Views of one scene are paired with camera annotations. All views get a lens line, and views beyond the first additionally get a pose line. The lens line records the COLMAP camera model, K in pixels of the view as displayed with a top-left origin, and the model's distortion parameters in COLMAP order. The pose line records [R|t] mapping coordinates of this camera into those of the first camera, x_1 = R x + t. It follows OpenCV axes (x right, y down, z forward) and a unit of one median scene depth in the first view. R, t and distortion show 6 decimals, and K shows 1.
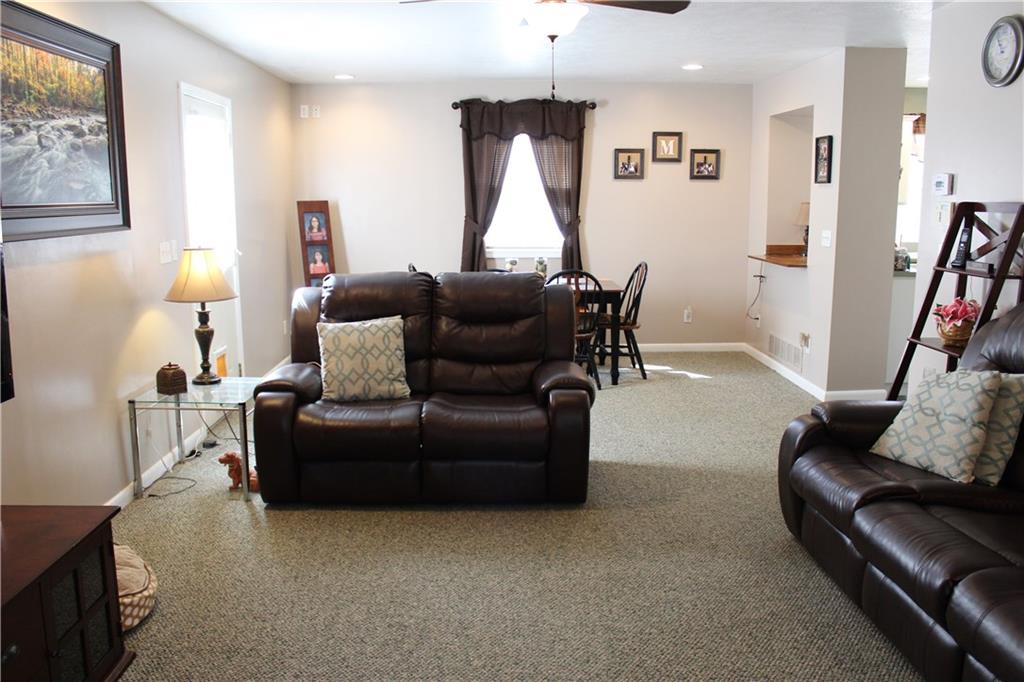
lens RADIAL K [[862.9, 0, 513.3], [0, 862.9, 340.4], [0, 0, 1]] dist [-0.136945, 0.119604]
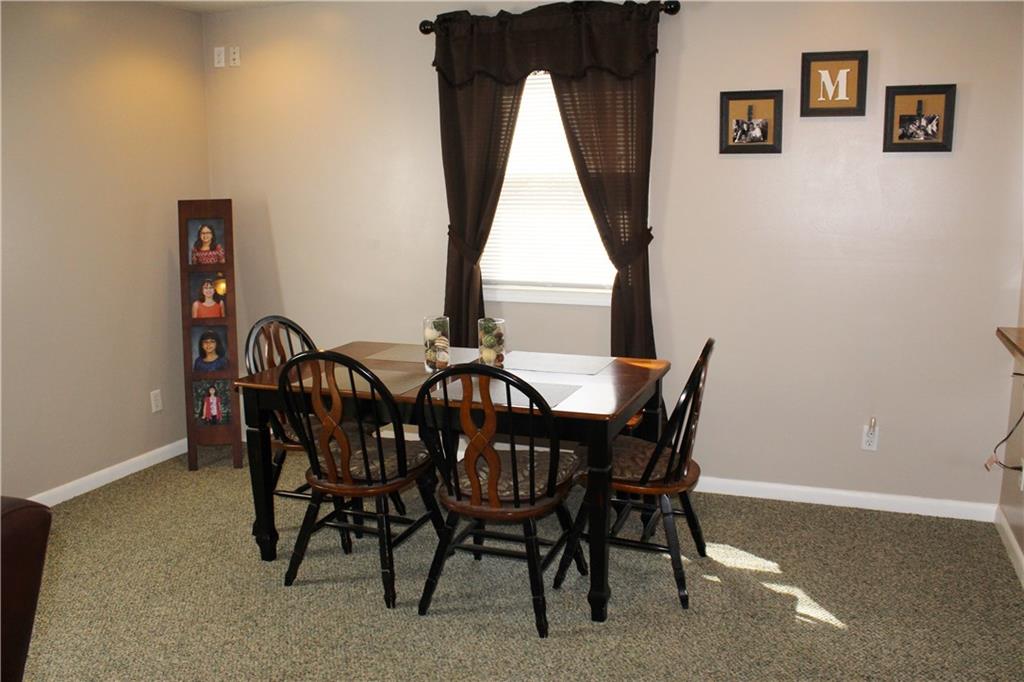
lens RADIAL K [[862.9, 0, 514.7], [0, 862.9, 341.0], [0, 0, 1]] dist [-0.136945, 0.119604]
pose [[0.923686, 0.059606, -0.378487, 0.204575], [-0.053628, 0.998214, 0.026325, -0.087106], [0.379380, -0.004019, 0.925232, 0.503179]]
